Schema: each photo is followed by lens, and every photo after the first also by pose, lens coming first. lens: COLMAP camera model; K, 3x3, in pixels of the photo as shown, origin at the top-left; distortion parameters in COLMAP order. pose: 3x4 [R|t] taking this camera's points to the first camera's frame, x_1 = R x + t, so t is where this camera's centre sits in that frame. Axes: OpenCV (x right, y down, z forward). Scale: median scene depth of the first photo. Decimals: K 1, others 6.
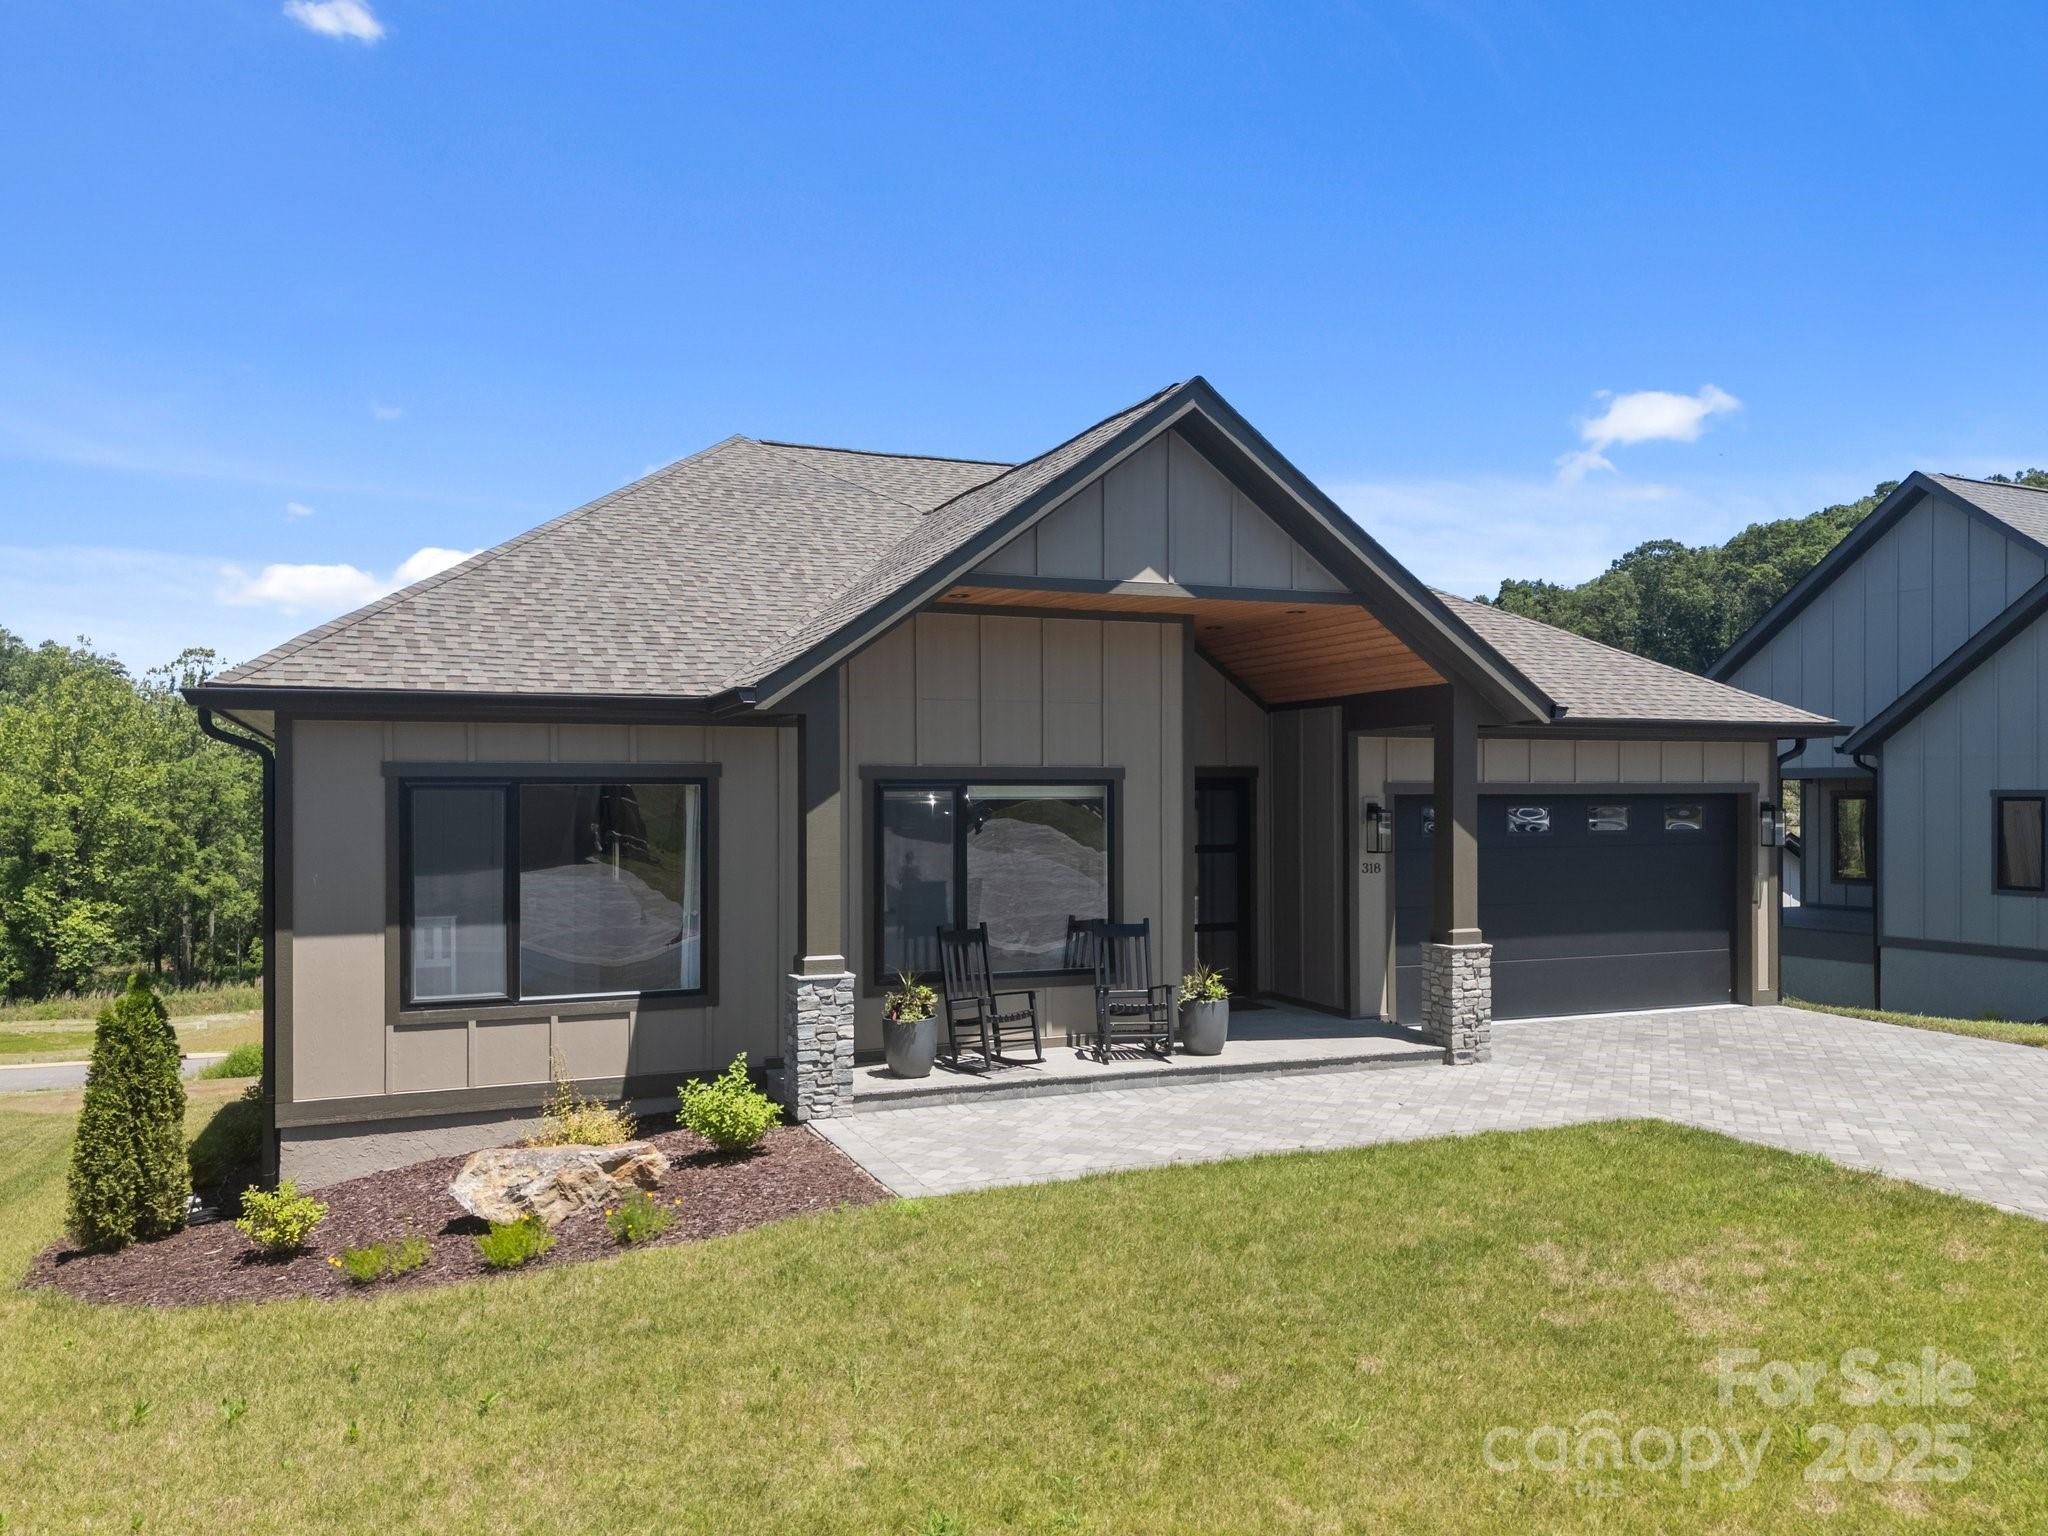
lens RADIAL K [[1537.3, 0, 1011.2], [0, 1537.3, 796.7], [0, 0, 1]] dist [0.073782, -0.084827]
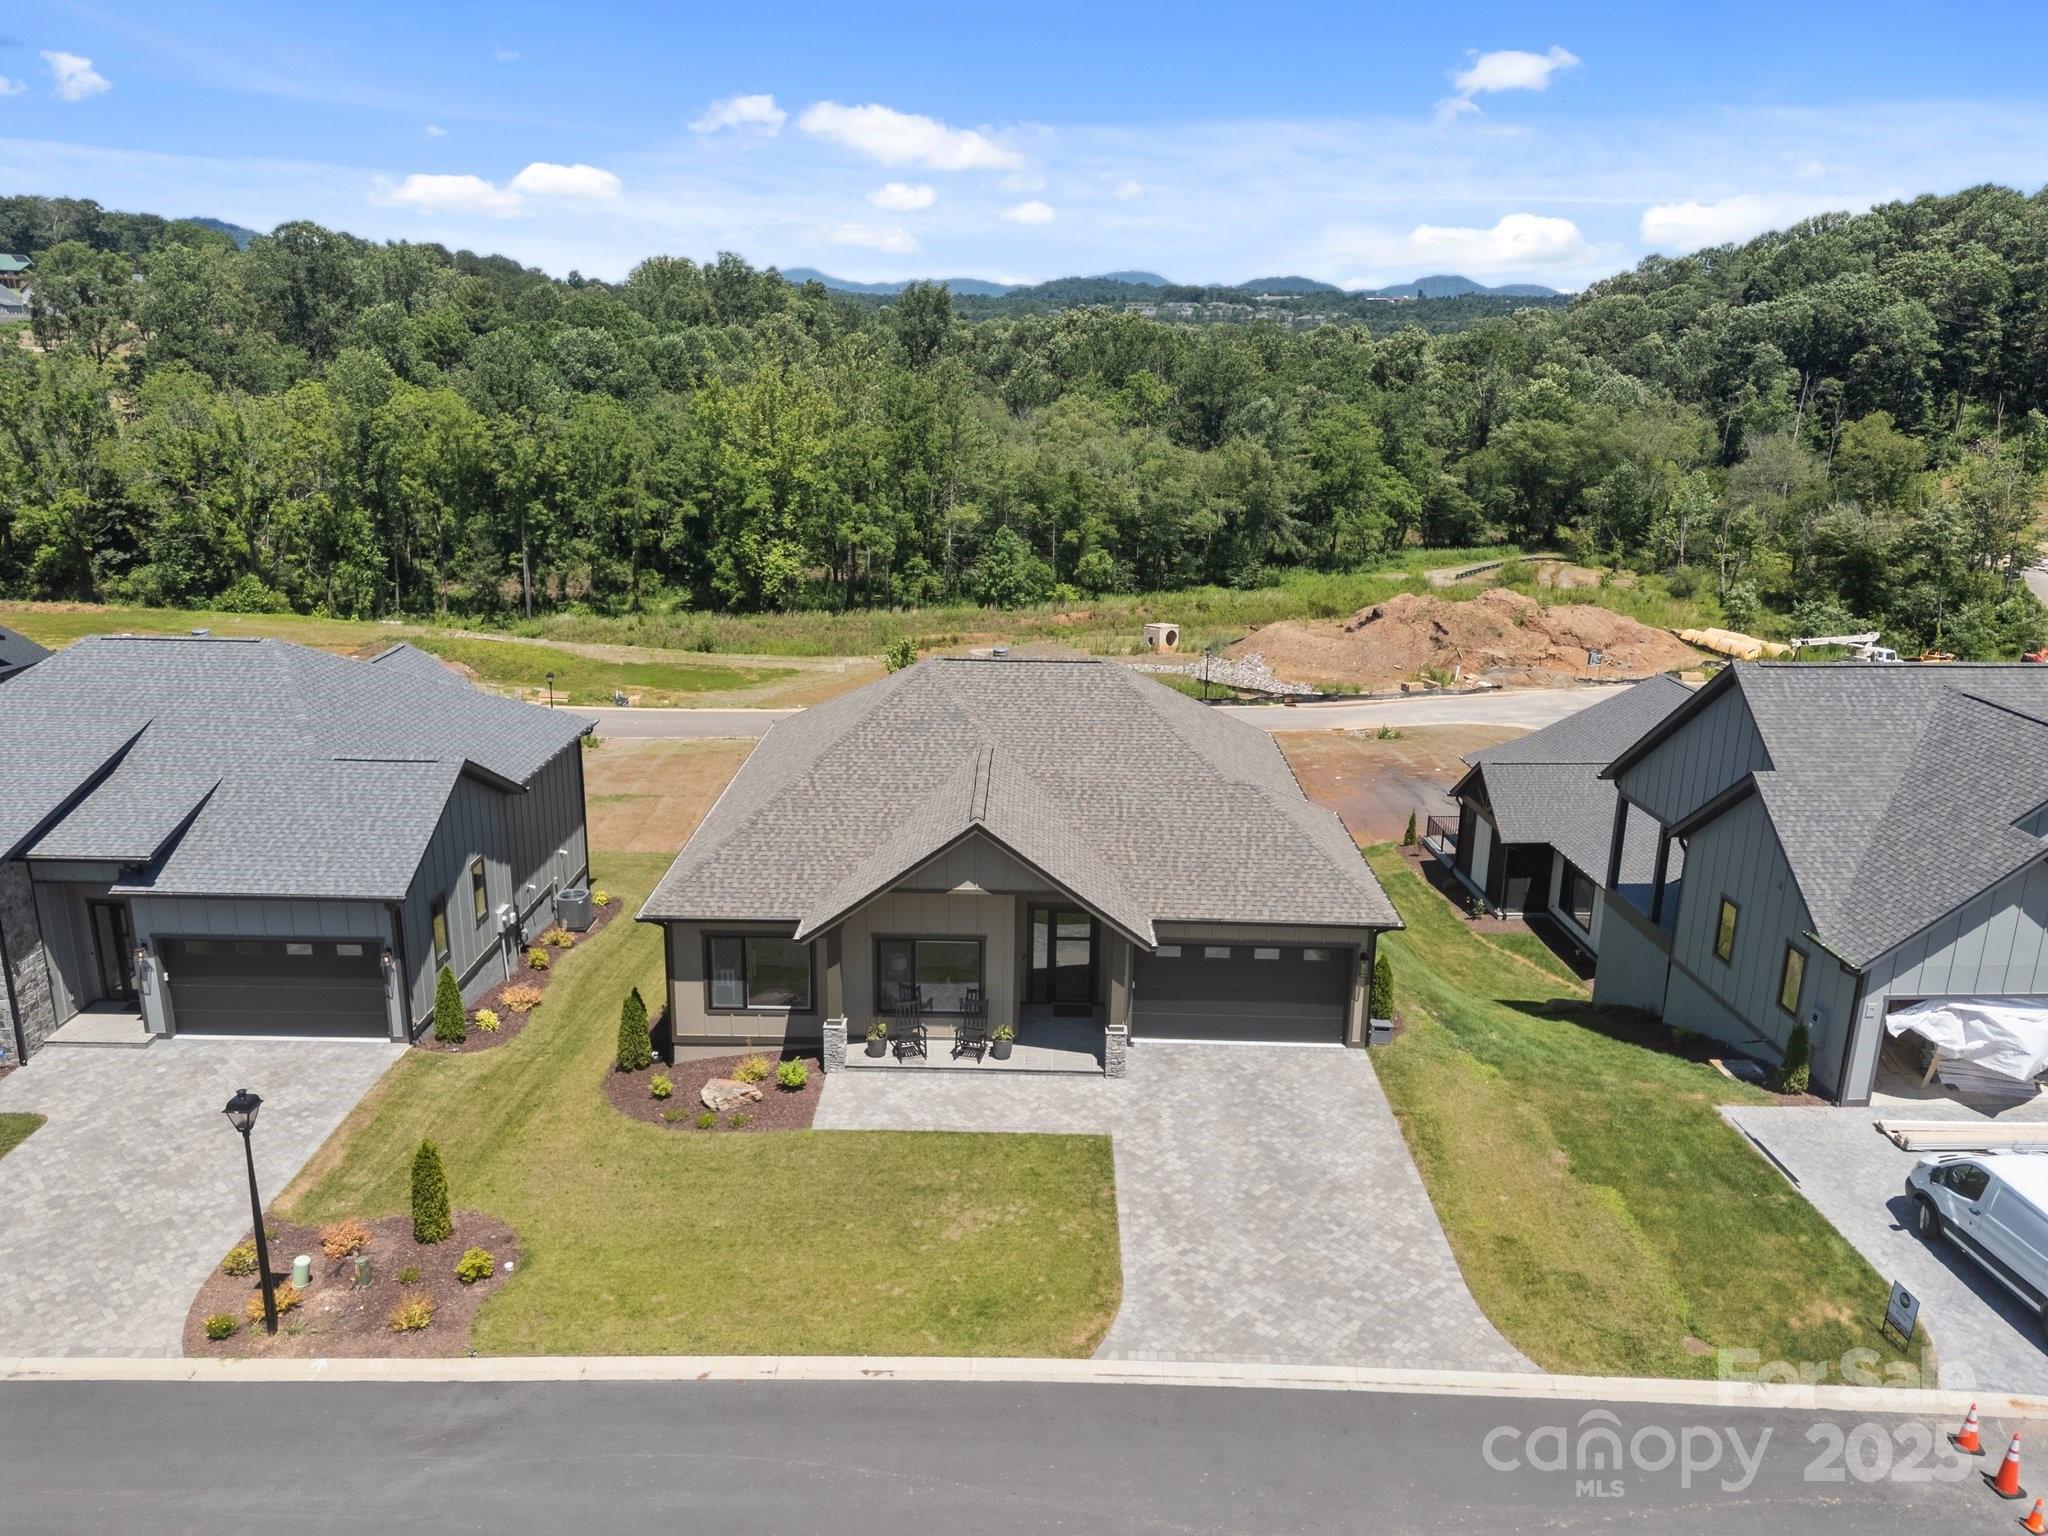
lens RADIAL K [[1514.0, 0, 1024.0], [0, 1514.0, 768.0], [0, 0, 1]] dist [0.089502, -0.109120]
pose [[0.915405, 0.130079, -0.380937, 1.170438], [-0.017831, 0.958522, 0.284459, -1.111400], [0.402139, -0.253603, 0.879755, -1.160845]]
